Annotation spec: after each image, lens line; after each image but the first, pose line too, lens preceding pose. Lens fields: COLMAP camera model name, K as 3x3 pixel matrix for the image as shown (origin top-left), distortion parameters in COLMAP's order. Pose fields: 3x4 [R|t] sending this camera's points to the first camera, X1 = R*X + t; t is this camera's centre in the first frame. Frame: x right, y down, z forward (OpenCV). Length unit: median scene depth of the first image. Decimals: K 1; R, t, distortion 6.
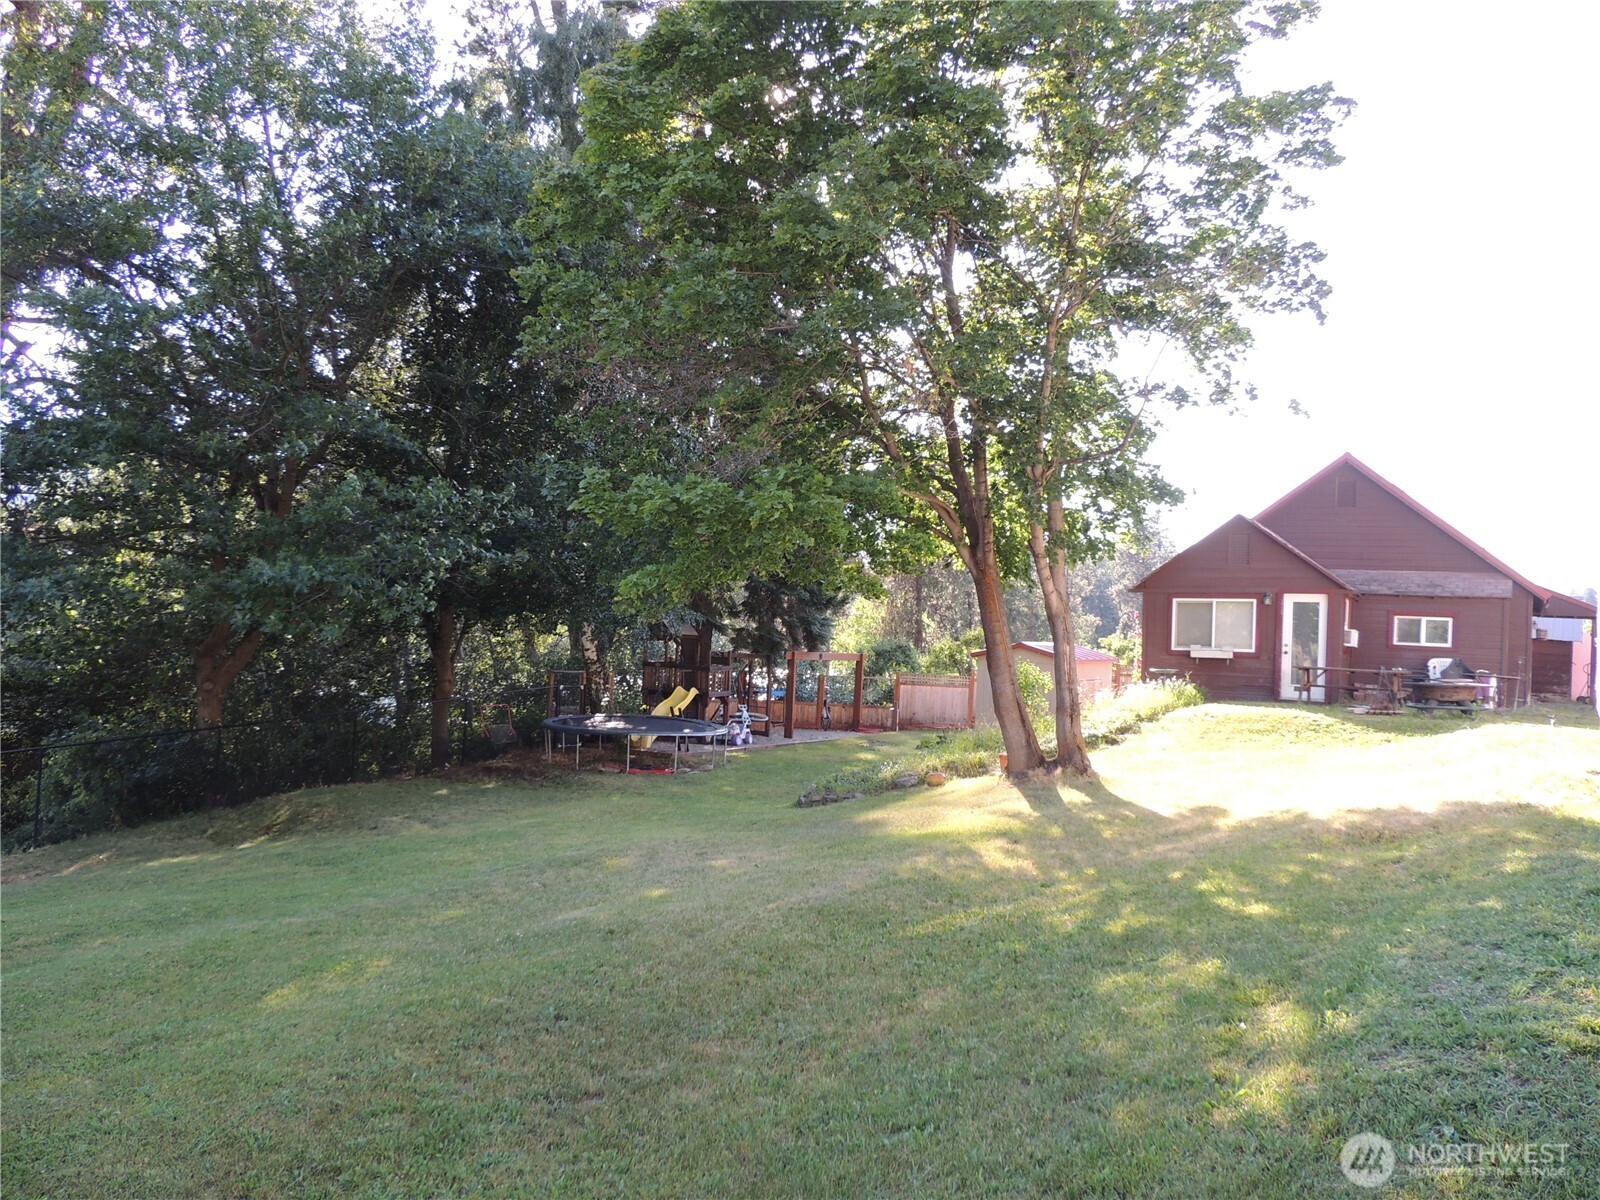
lens RADIAL K [[1116.8, 0, 800.8], [0, 1116.8, 602.8], [0, 0, 1]] dist [-0.029251, -0.002334]
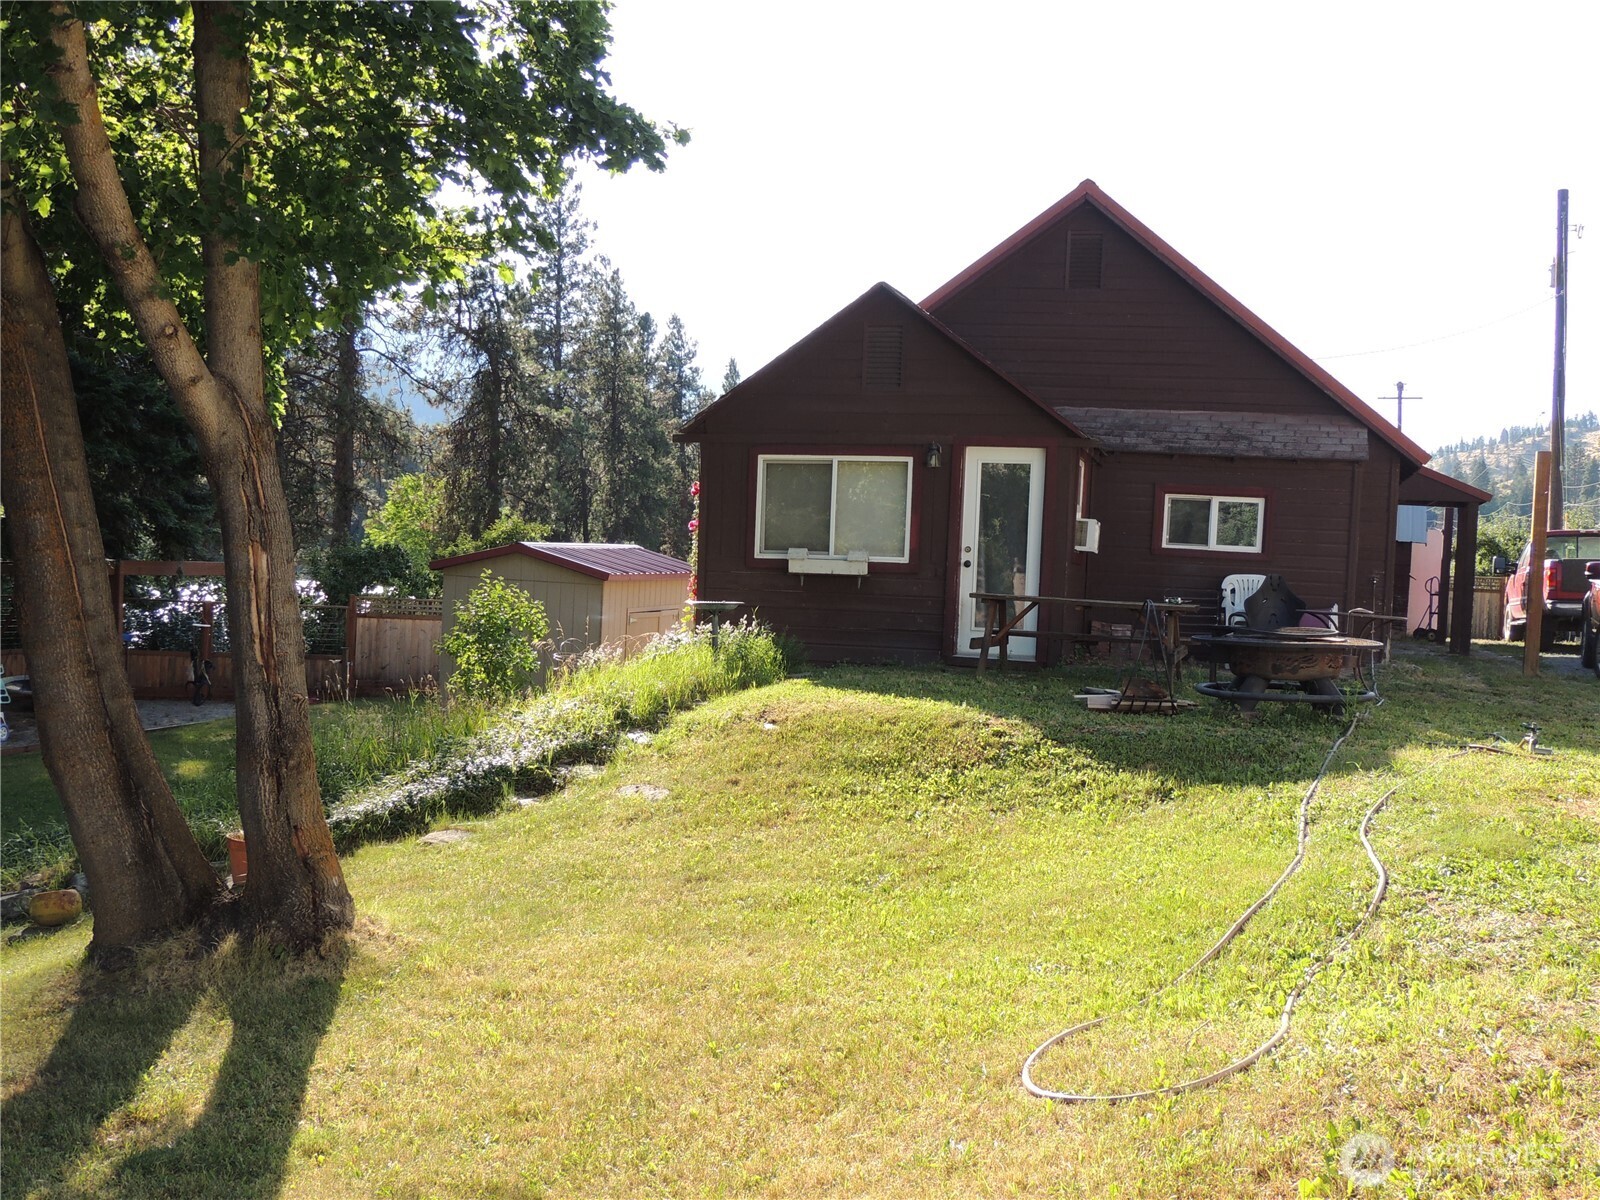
lens RADIAL K [[1537.9, 0, 799.6], [0, 1537.9, 599.7], [0, 0, 1]] dist [-0.018704, 0.000000]
pose [[0.963103, -0.008917, 0.268984, 0.175346], [-0.010607, 0.997417, 0.071042, 0.012259], [-0.268923, -0.071274, 0.960521, 0.348038]]
